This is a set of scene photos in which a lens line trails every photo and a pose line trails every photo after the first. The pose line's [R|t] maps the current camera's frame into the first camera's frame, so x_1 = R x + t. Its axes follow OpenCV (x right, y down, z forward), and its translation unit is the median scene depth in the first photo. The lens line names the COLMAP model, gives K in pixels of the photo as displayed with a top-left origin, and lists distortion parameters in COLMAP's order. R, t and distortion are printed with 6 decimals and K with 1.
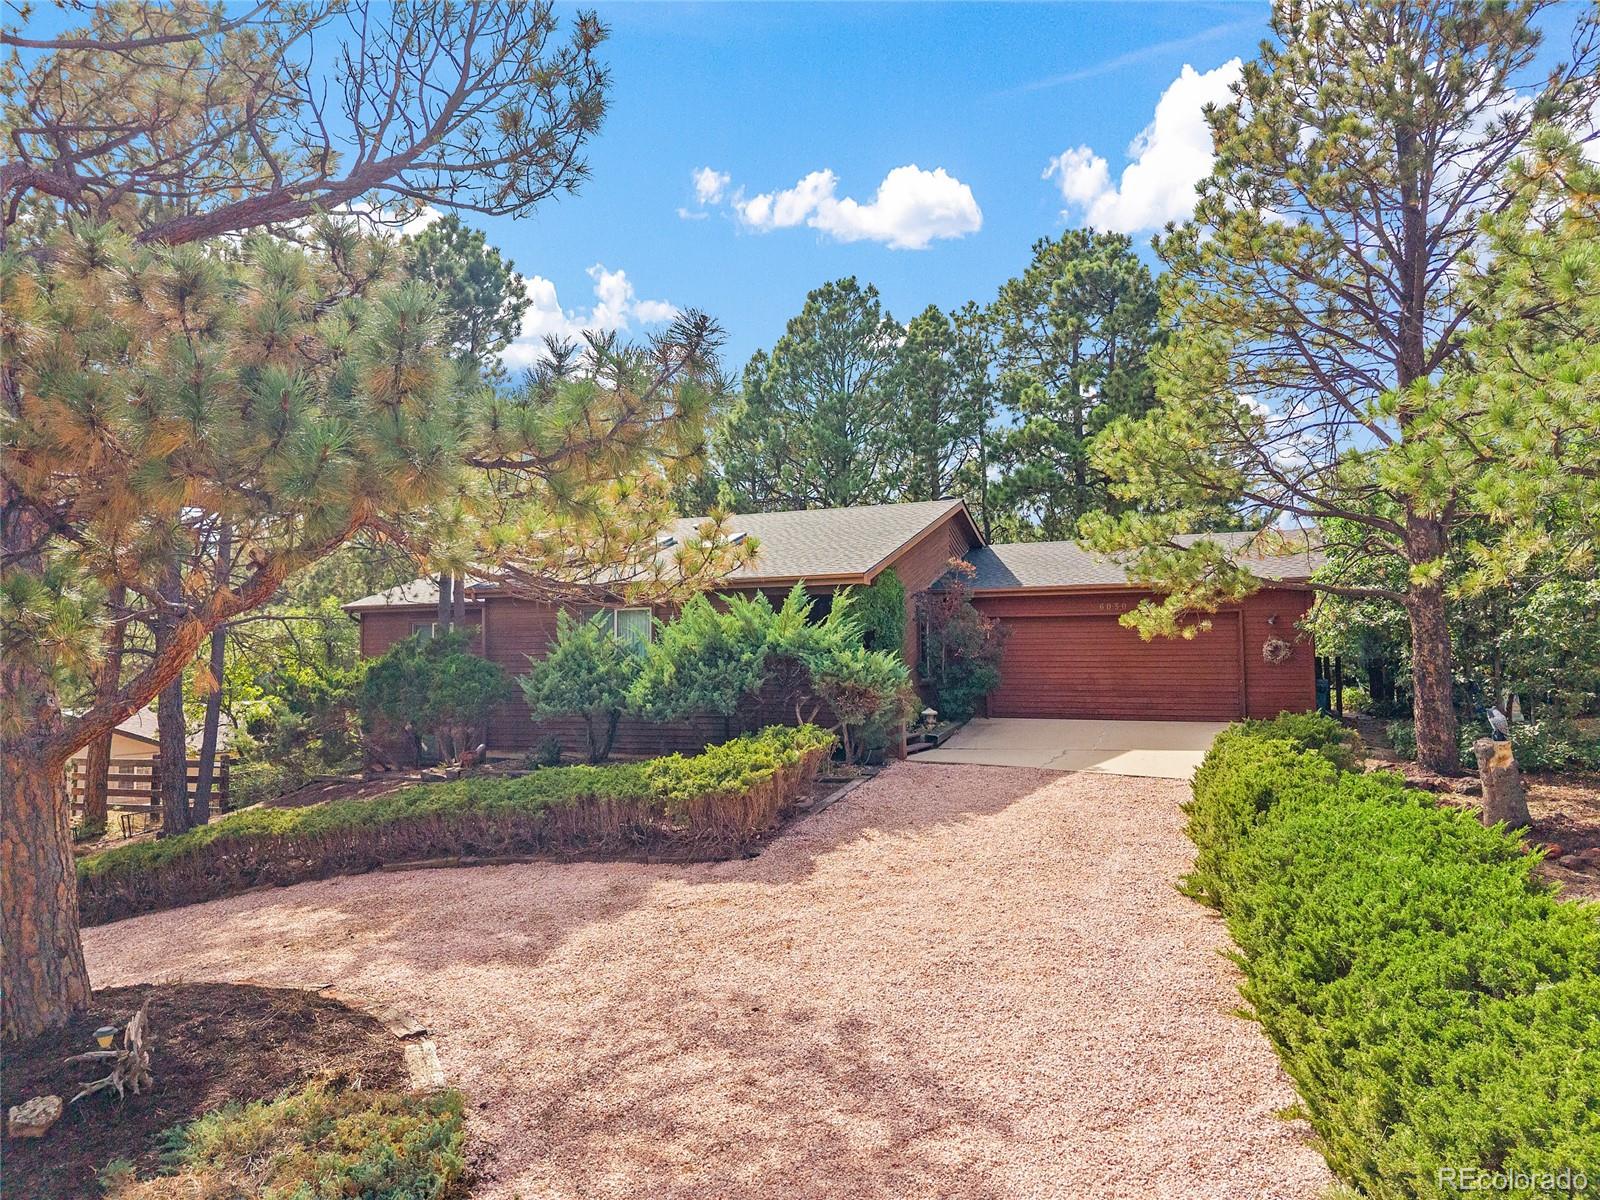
lens RADIAL K [[1087.4, 0, 797.4], [0, 1087.4, 593.7], [0, 0, 1]] dist [0.002233, -0.008880]
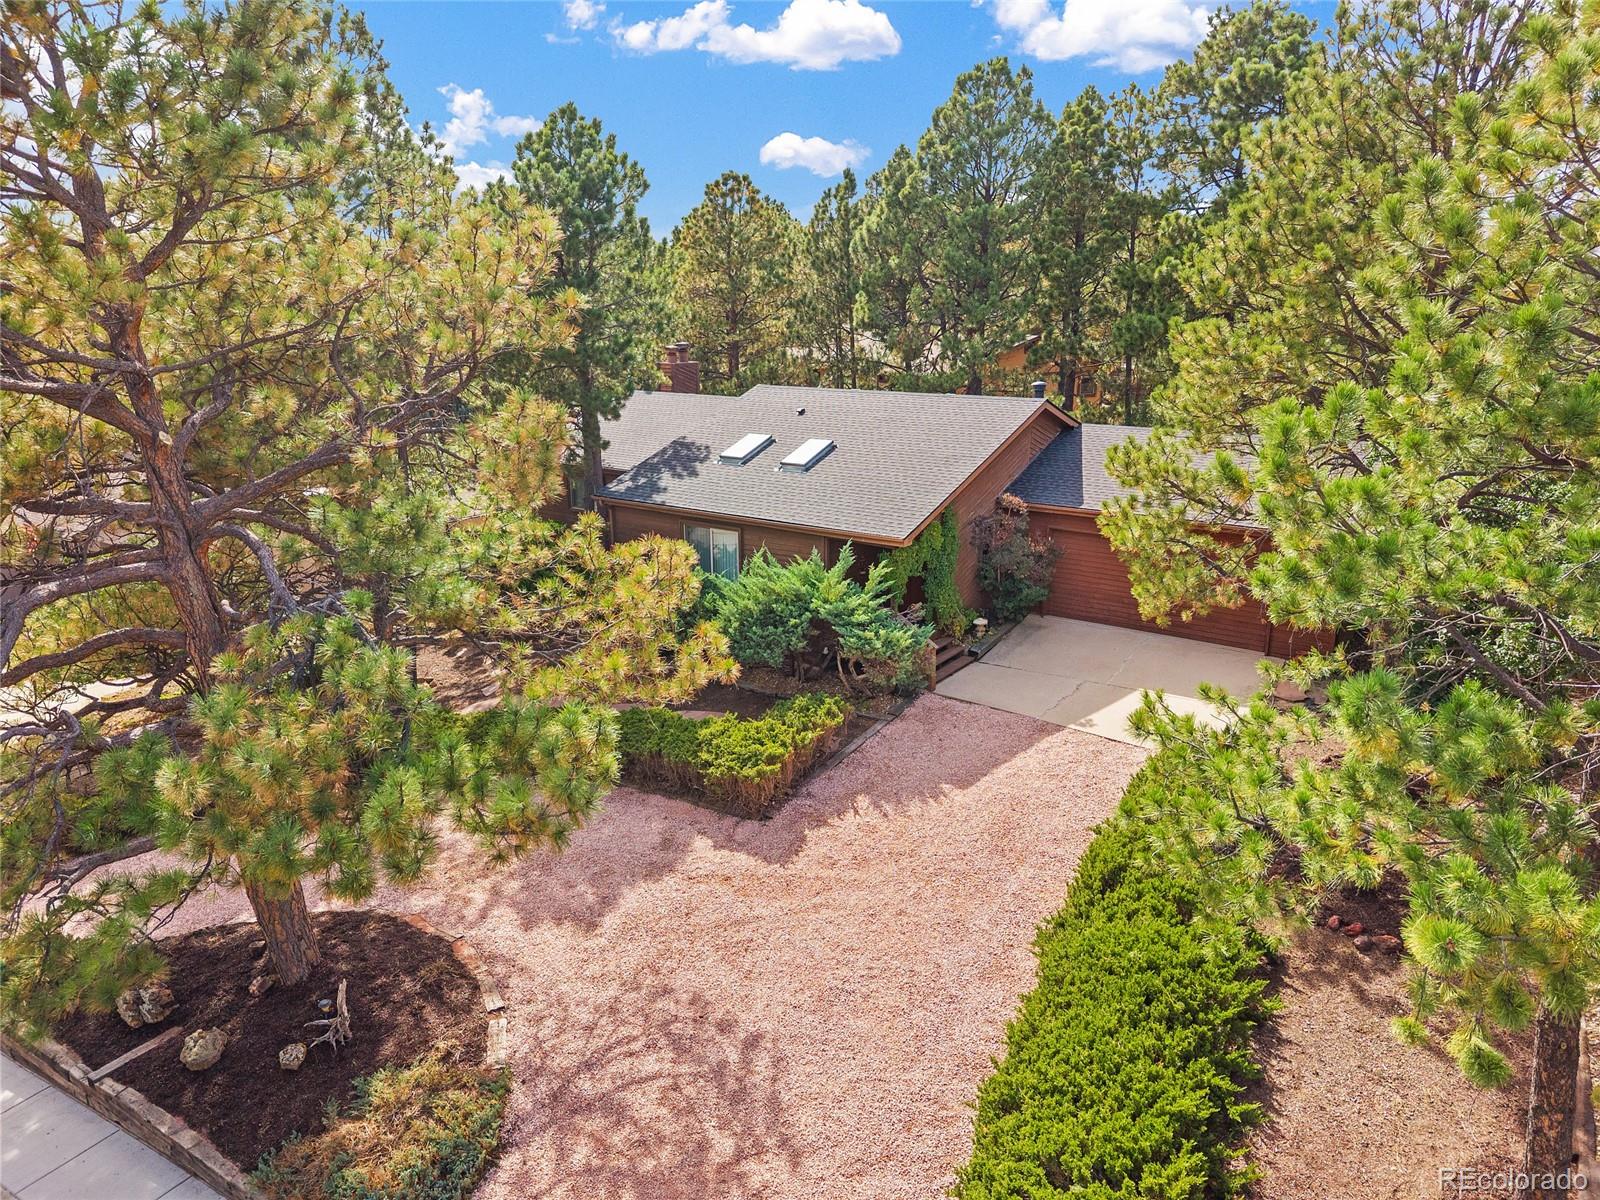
lens RADIAL K [[1087.4, 0, 798.5], [0, 1087.4, 605.3], [0, 0, 1]] dist [0.002233, -0.008880]
pose [[0.980260, 0.061044, -0.188055, 0.204863], [0.004971, 0.943234, 0.332091, -0.399299], [0.197652, -0.326470, 0.924311, -0.130686]]
